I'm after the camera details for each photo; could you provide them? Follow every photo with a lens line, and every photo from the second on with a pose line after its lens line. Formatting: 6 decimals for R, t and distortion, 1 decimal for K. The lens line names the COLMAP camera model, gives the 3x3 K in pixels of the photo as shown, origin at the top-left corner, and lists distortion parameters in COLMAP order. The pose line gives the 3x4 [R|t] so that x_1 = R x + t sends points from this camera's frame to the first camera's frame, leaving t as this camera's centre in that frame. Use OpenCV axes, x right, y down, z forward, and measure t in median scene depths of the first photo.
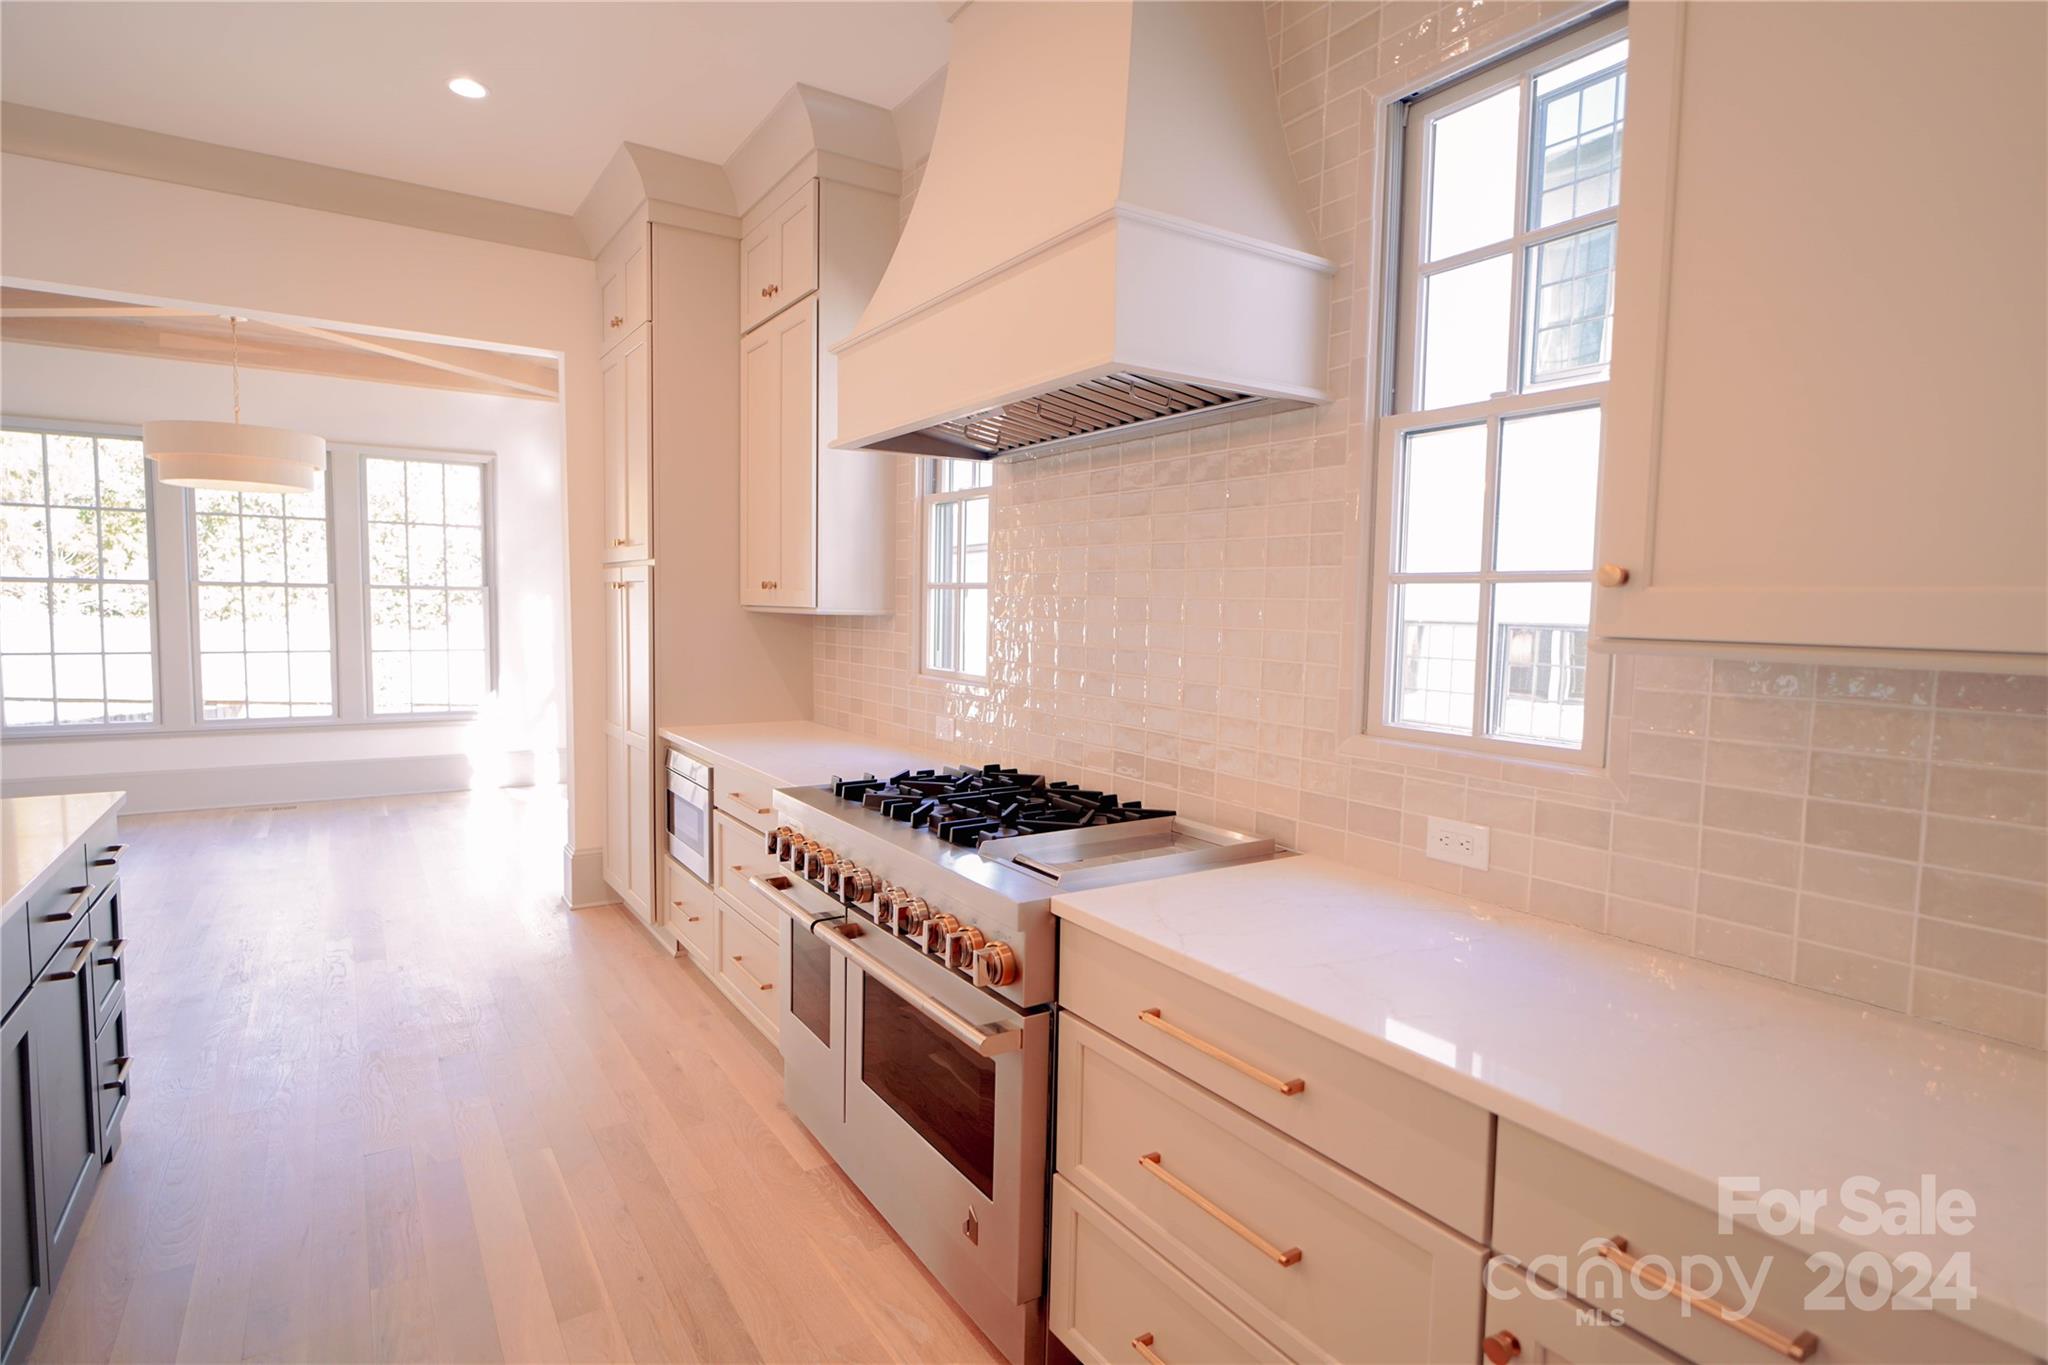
lens RADIAL K [[1051.8, 0, 1034.9], [0, 1051.8, 680.3], [0, 0, 1]] dist [-0.002077, 0.000171]
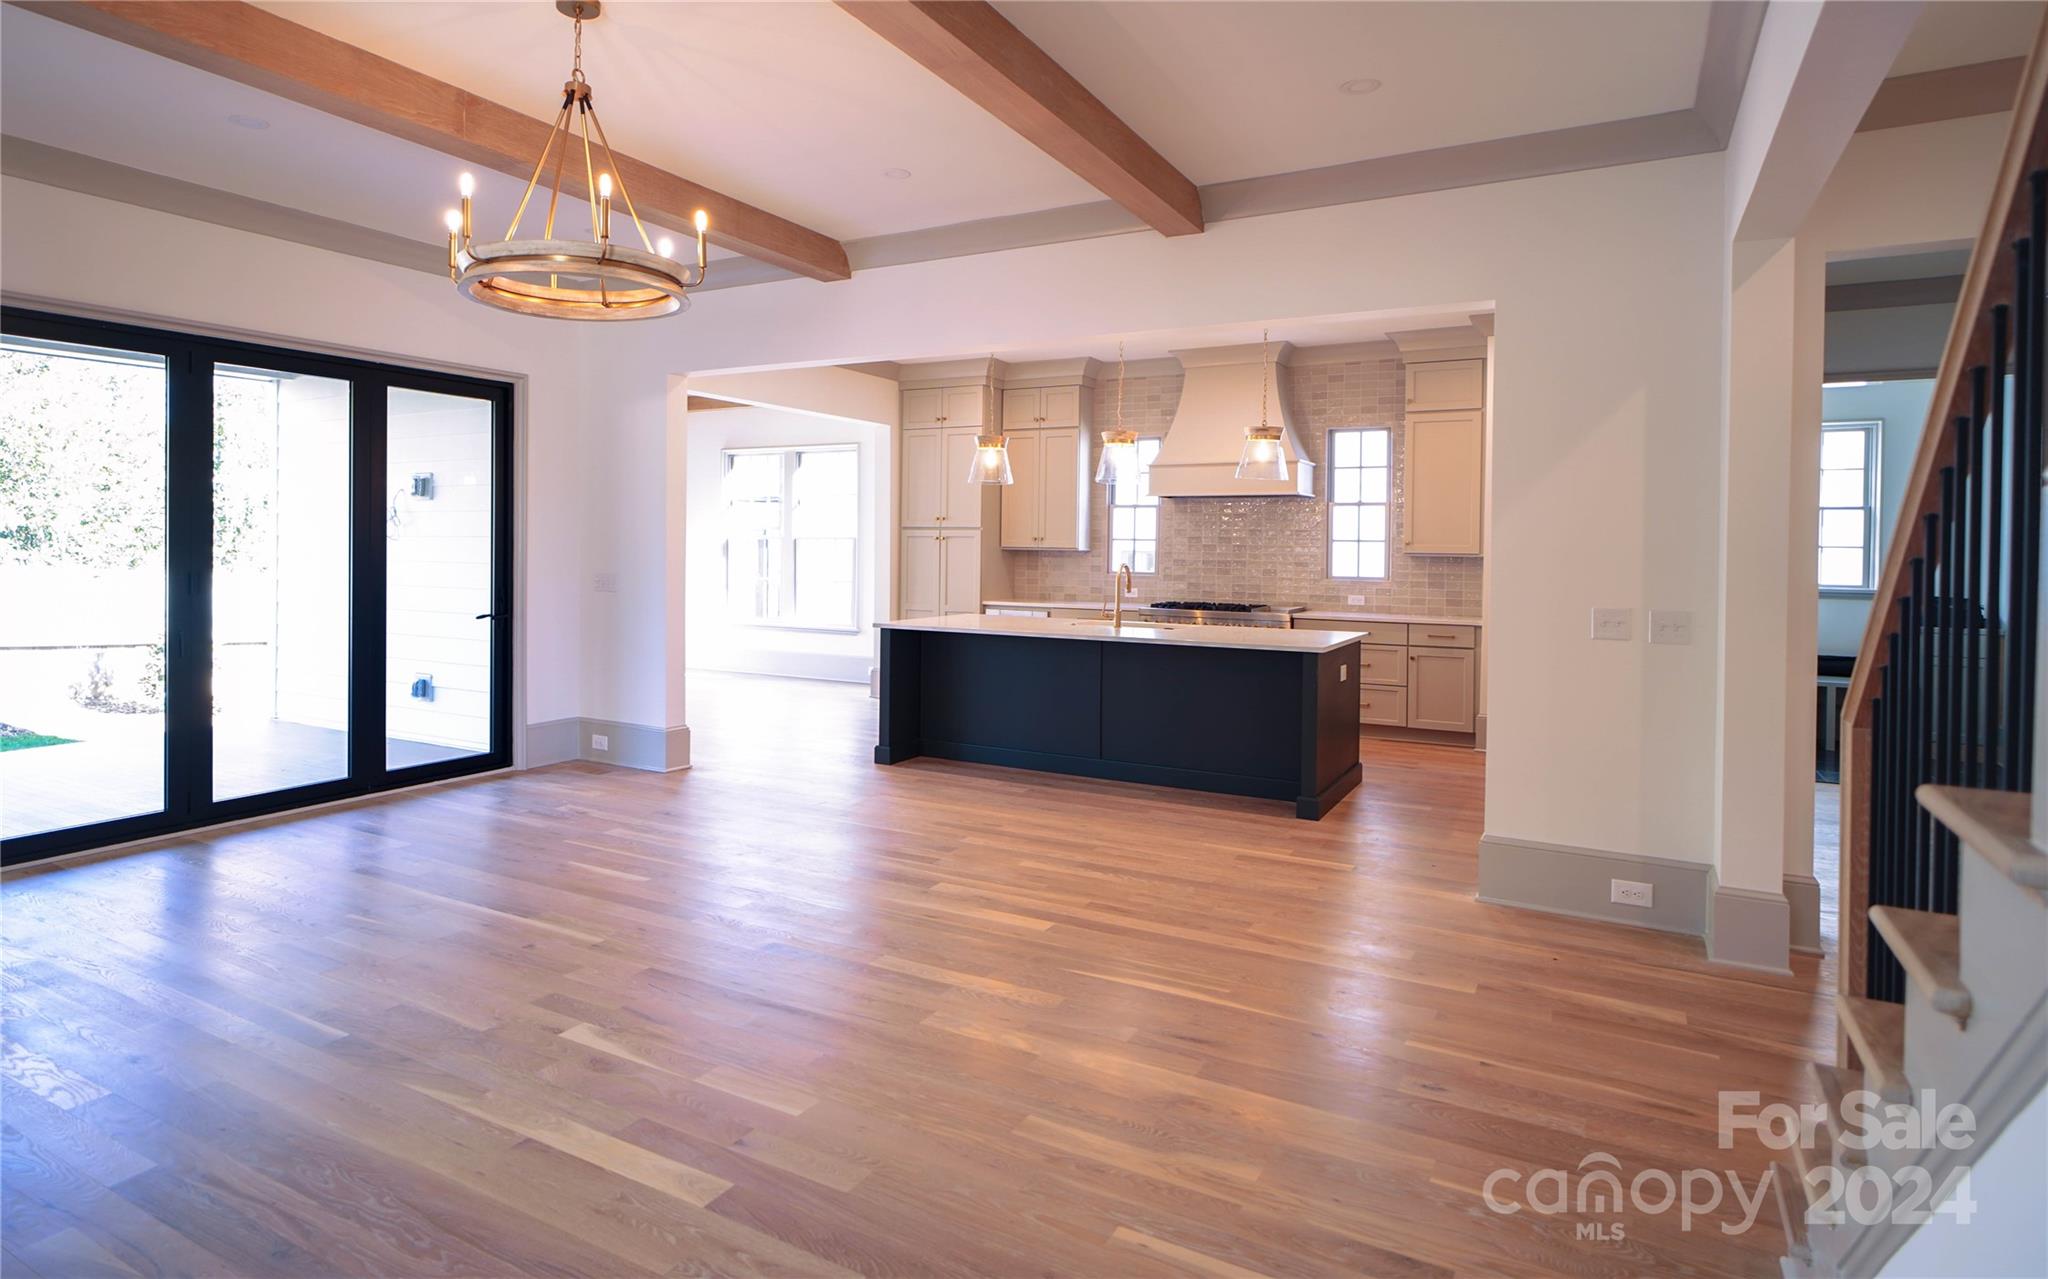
lens RADIAL K [[1128.2, 0, 962.1], [0, 1128.2, 544.8], [0, 0, 1]] dist [0.006367, -0.001176]
pose [[0.895482, -0.007038, 0.445041, -1.518566], [0.036204, 0.997714, -0.057069, 0.062641], [-0.443622, 0.067217, 0.893690, -1.202753]]
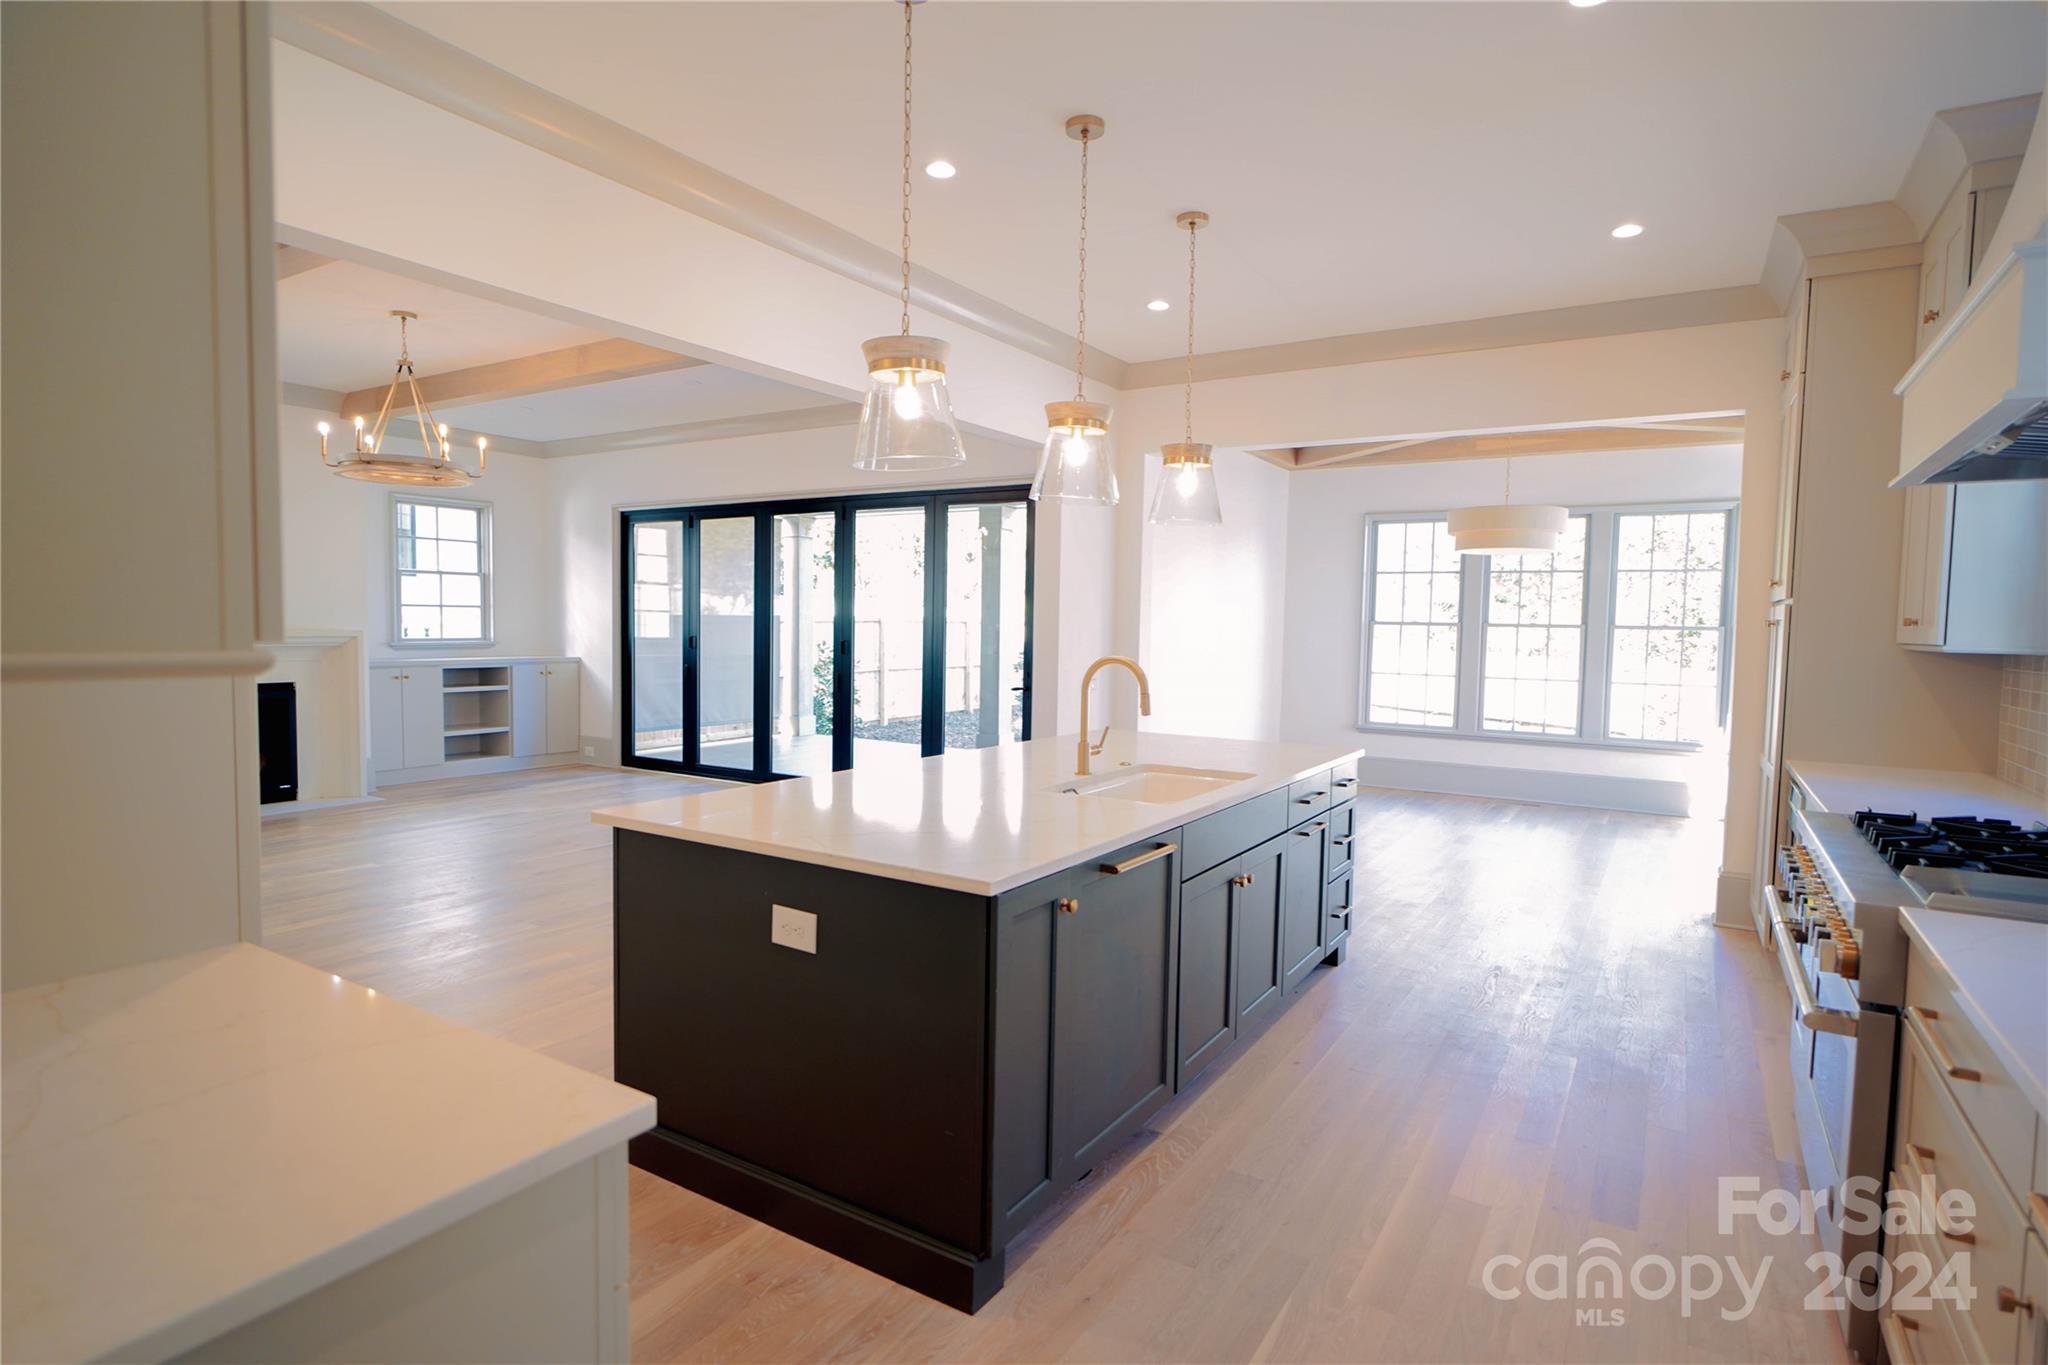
lens RADIAL K [[1051.8, 0, 1016.3], [0, 1051.8, 686.7], [0, 0, 1]] dist [-0.002077, 0.000171]
pose [[0.408761, 0.047593, -0.911400, 0.279128], [-0.077896, 0.996815, 0.017117, 0.014487], [0.909311, 0.063998, 0.411166, -0.124819]]
